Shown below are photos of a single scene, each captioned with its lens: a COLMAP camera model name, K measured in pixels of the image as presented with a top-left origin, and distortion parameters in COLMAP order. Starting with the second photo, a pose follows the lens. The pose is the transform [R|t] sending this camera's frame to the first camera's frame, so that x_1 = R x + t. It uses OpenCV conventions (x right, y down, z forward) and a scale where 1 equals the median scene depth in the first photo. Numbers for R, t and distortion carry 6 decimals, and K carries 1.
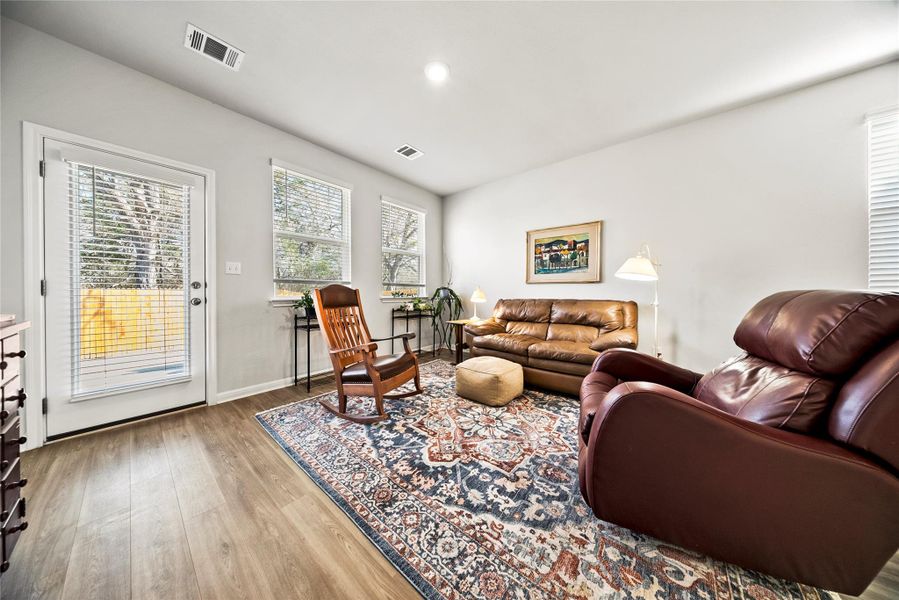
lens RADIAL K [[266.5, 0, 450.2], [0, 266.5, 289.5], [0, 0, 1]] dist [0.001731, -0.001174]
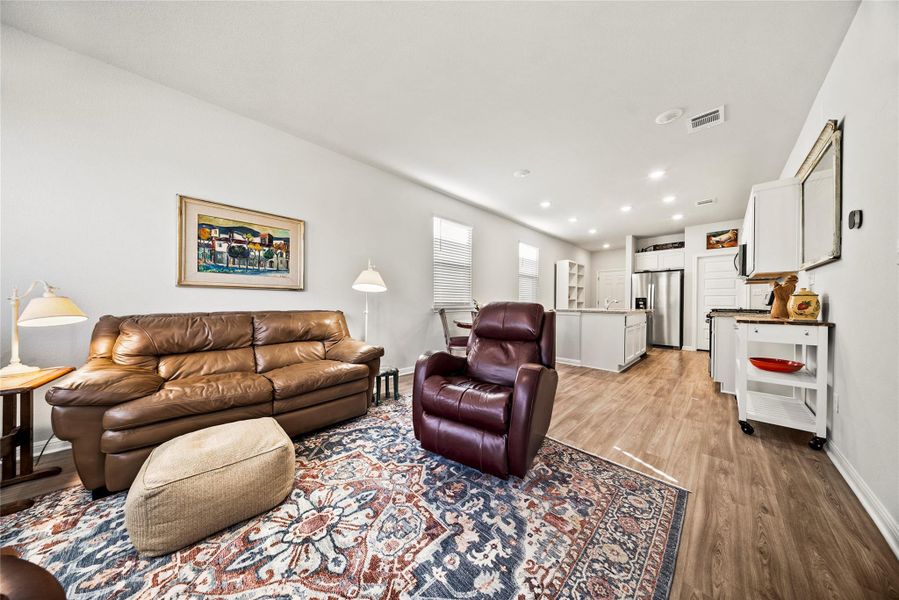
lens RADIAL K [[266.5, 0, 451.7], [0, 266.5, 302.9], [0, 0, 1]] dist [0.001731, -0.001174]
pose [[0.105116, -0.005349, 0.994446, -0.362219], [-0.014961, 0.999864, 0.006959, 0.001435], [-0.994347, -0.015610, 0.105021, 0.583211]]
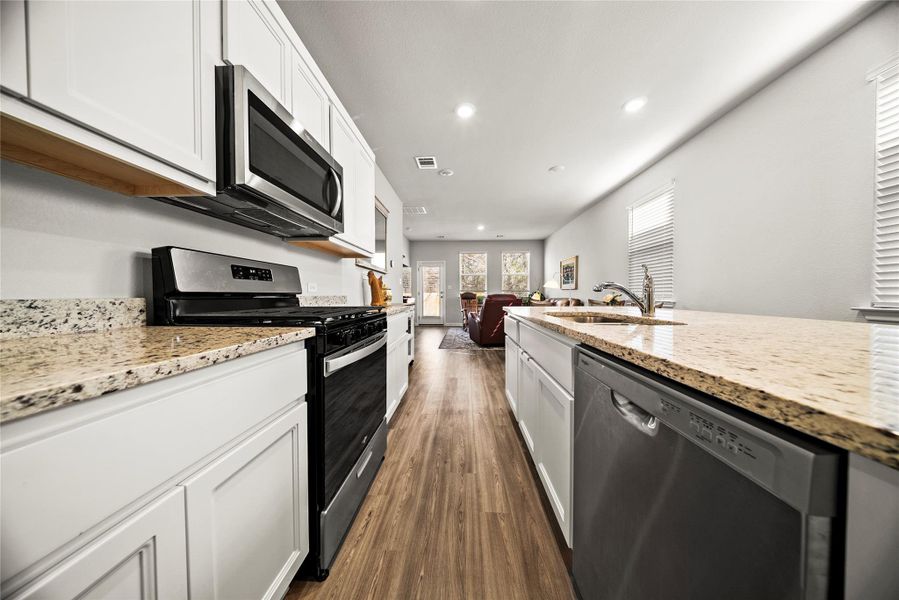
lens RADIAL K [[266.5, 0, 449.9], [0, 266.5, 296.7], [0, 0, 1]] dist [0.001731, -0.001174]
pose [[0.593489, 0.003815, -0.804833, 2.049827], [0.007712, 0.999916, 0.010427, -0.004305], [0.804805, -0.012395, 0.593410, -1.061704]]
